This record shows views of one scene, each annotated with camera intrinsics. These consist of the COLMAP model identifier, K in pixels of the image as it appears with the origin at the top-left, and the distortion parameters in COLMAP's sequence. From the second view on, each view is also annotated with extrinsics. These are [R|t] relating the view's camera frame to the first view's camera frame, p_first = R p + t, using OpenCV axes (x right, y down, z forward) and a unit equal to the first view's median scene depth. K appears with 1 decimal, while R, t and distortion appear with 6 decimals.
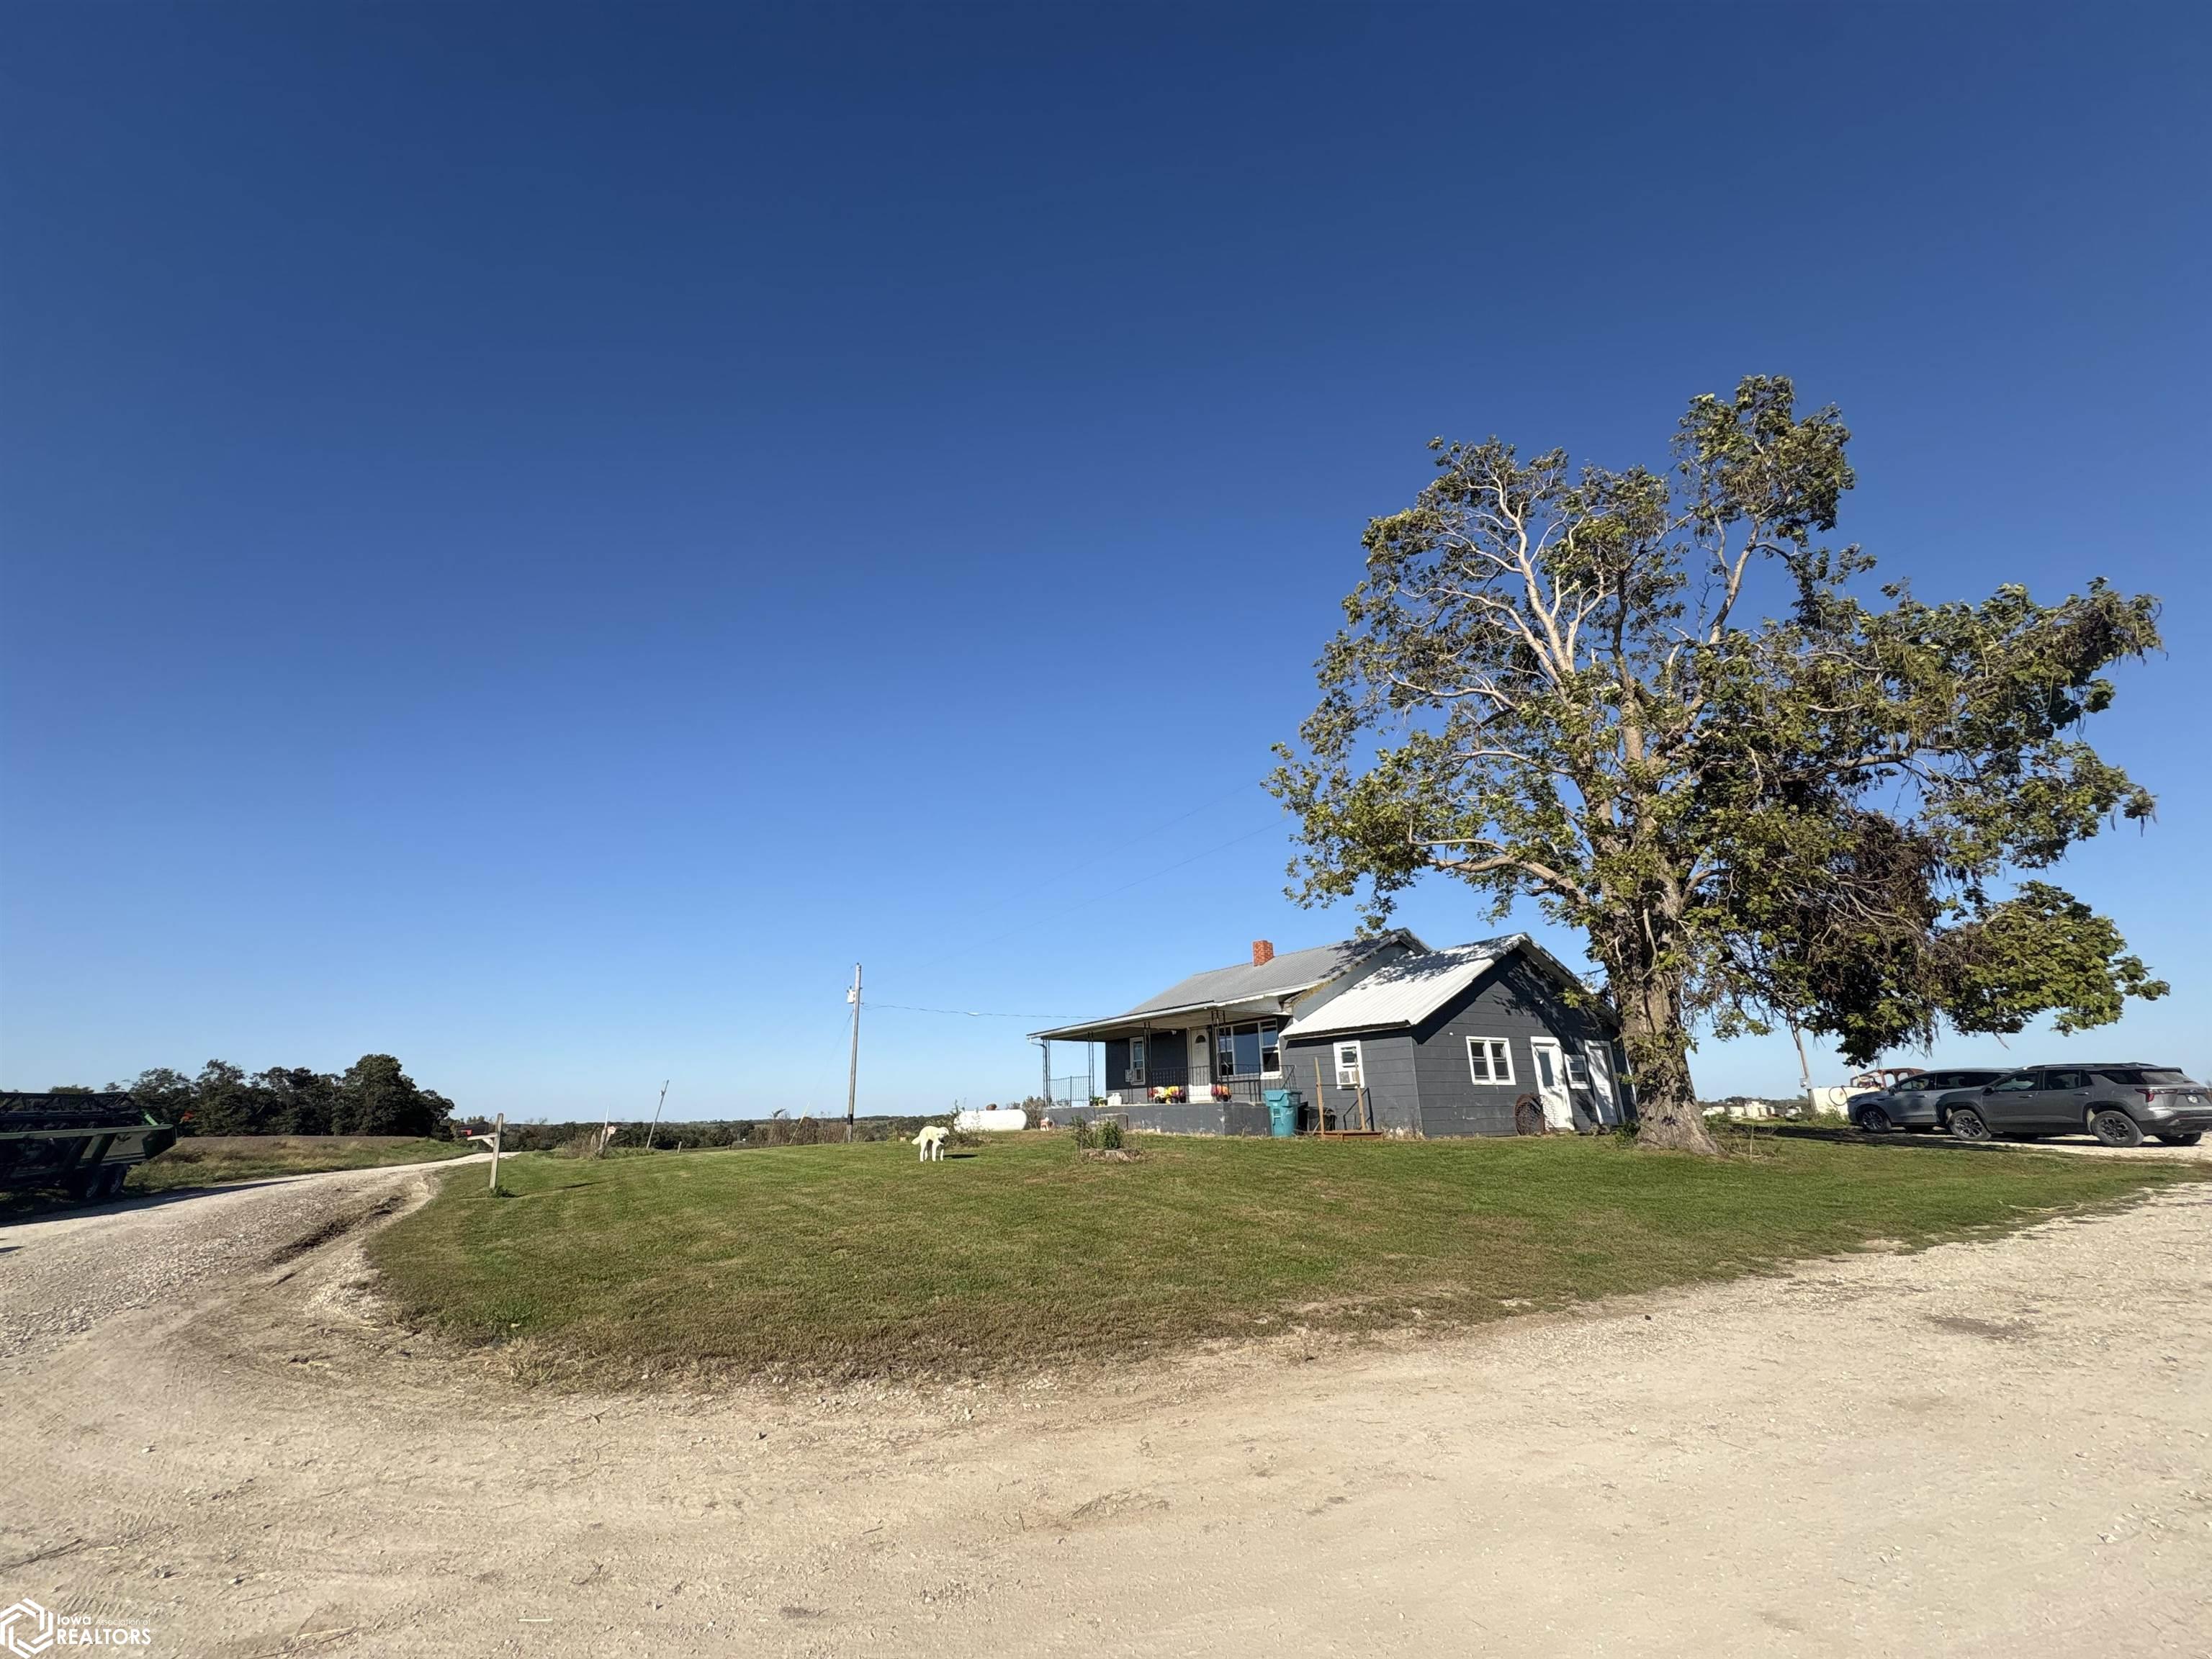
lens RADIAL K [[966.4, 0, 1106.0], [0, 966.4, 829.5], [0, 0, 1]] dist [-0.000894, -0.000163]
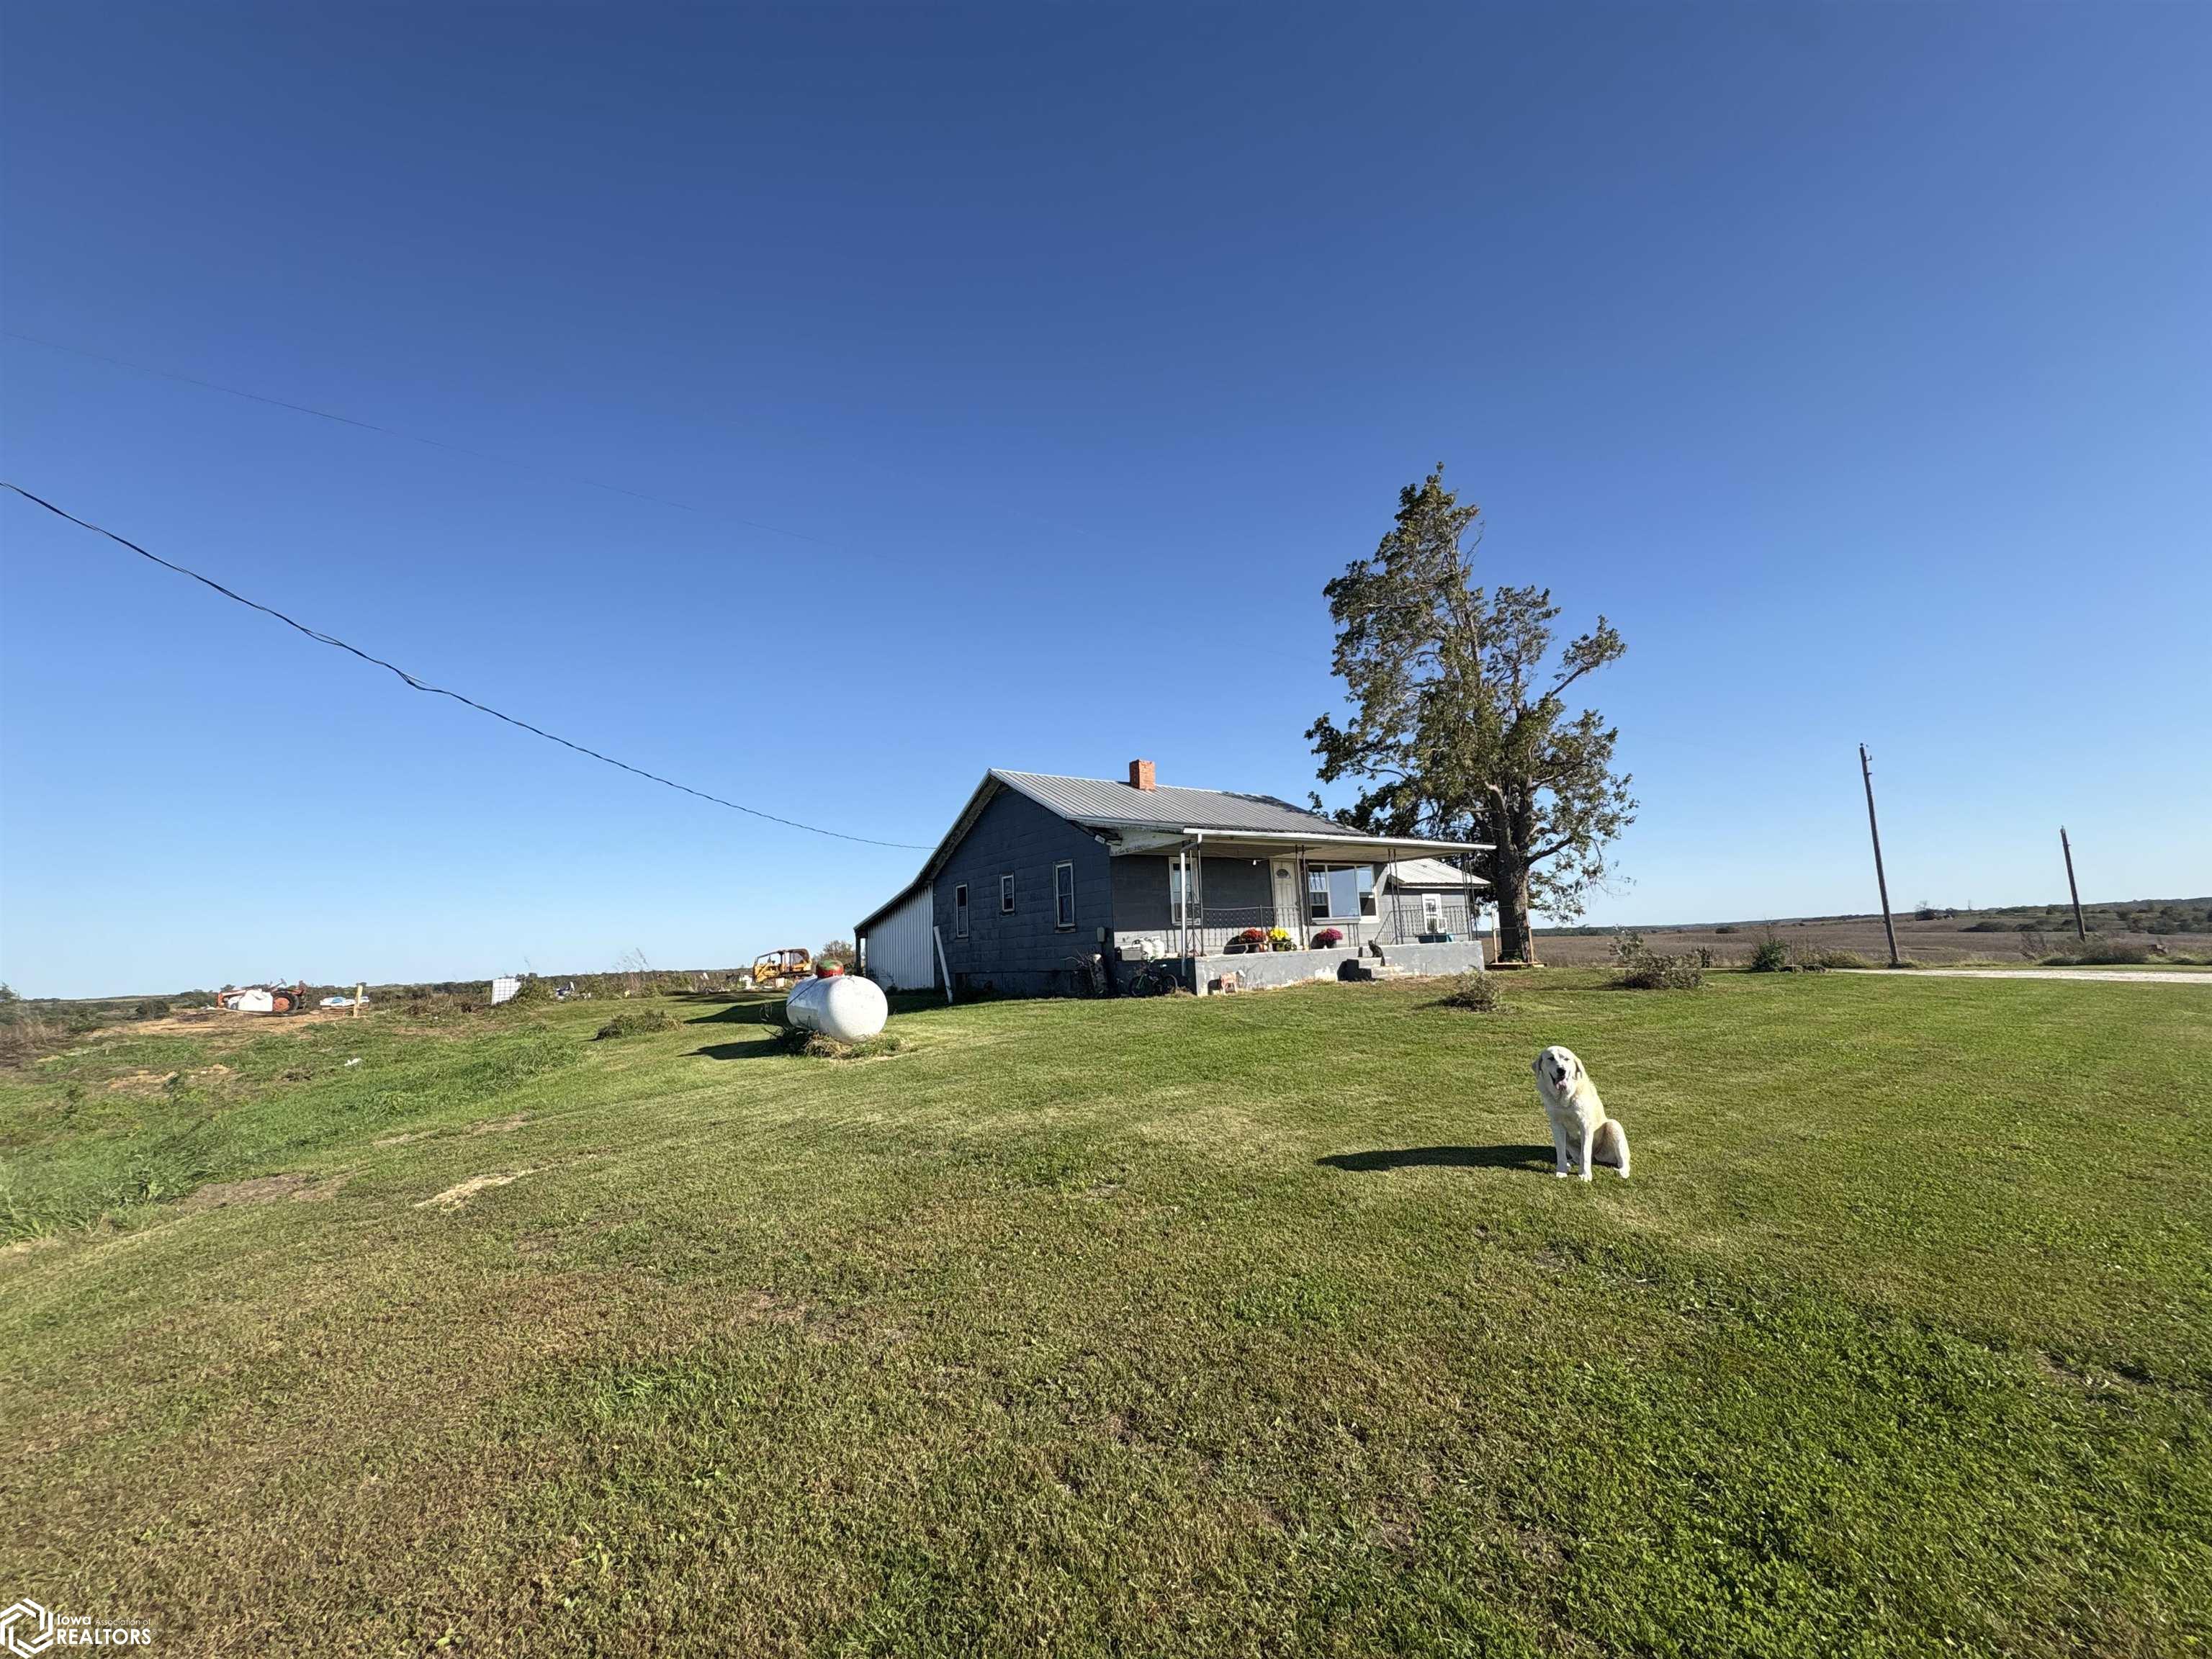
lens RADIAL K [[966.4, 0, 1106.0], [0, 966.4, 829.5], [0, 0, 1]] dist [-0.000894, -0.000163]
pose [[-0.066538, 0.149086, 0.986583, -0.746273], [-0.241252, 0.957033, -0.160891, 0.368524], [-0.968179, -0.248720, -0.027712, 1.242349]]
